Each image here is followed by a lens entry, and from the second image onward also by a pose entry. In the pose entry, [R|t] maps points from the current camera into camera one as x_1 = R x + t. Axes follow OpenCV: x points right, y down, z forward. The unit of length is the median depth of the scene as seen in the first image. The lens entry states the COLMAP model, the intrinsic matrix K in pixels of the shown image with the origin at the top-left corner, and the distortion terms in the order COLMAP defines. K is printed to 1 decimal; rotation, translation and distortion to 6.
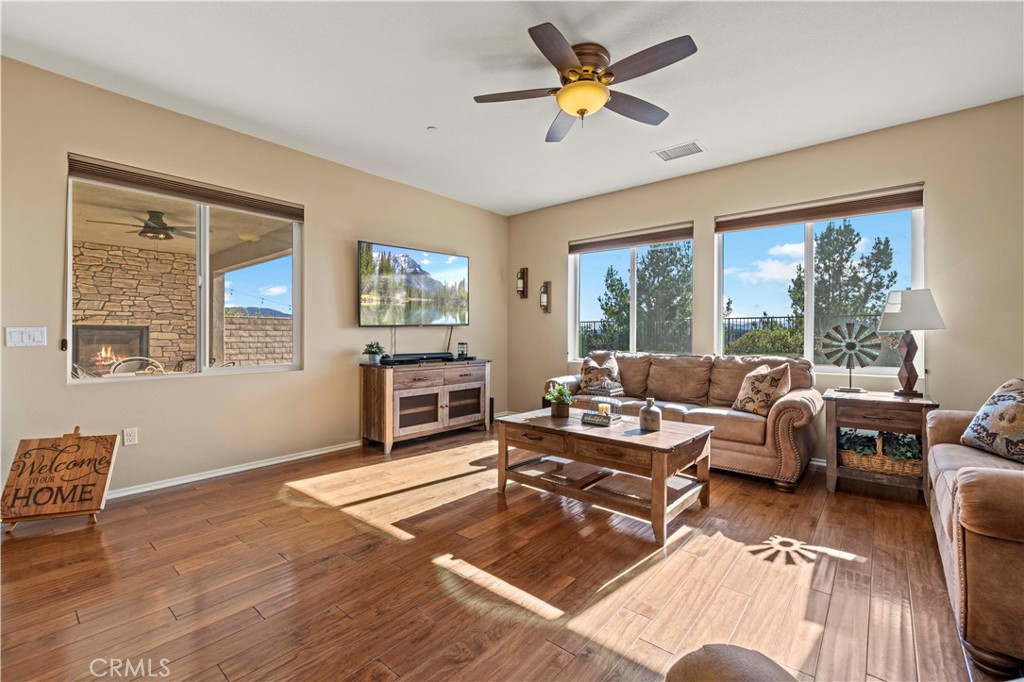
lens RADIAL K [[435.6, 0, 512.8], [0, 435.6, 336.4], [0, 0, 1]] dist [0.001430, 0.000259]
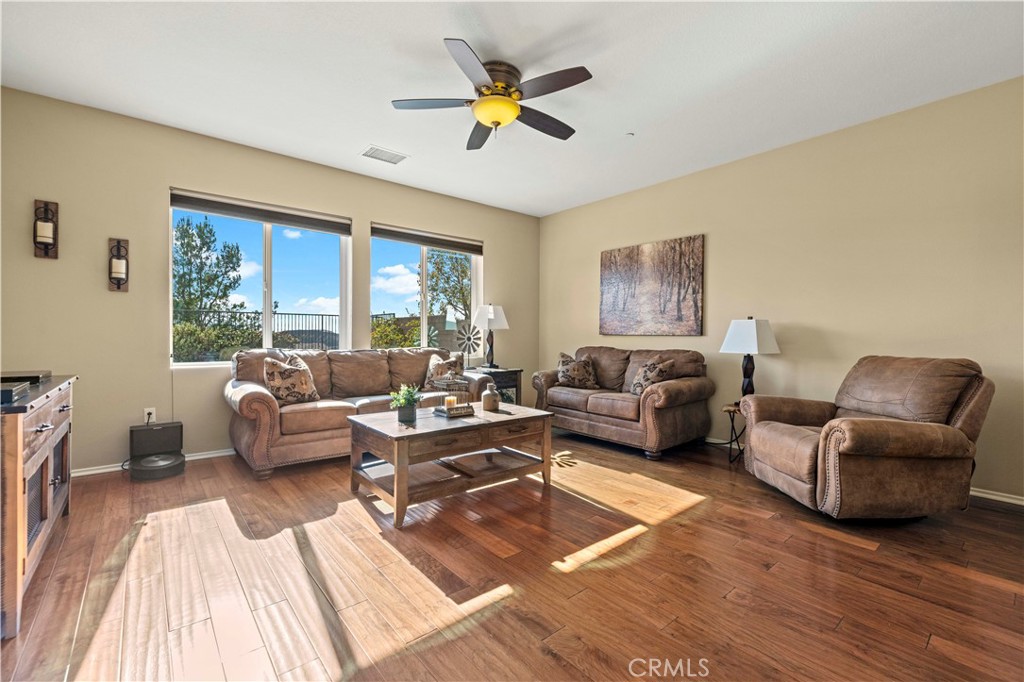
lens RADIAL K [[438.7, 0, 505.9], [0, 438.7, 338.2], [0, 0, 1]] dist [0.004718, 0.000306]
pose [[0.174067, -0.010379, 0.984679, -0.839594], [-0.006690, 0.999909, 0.011722, 0.001328], [-0.984711, -0.008628, 0.173982, 0.718772]]
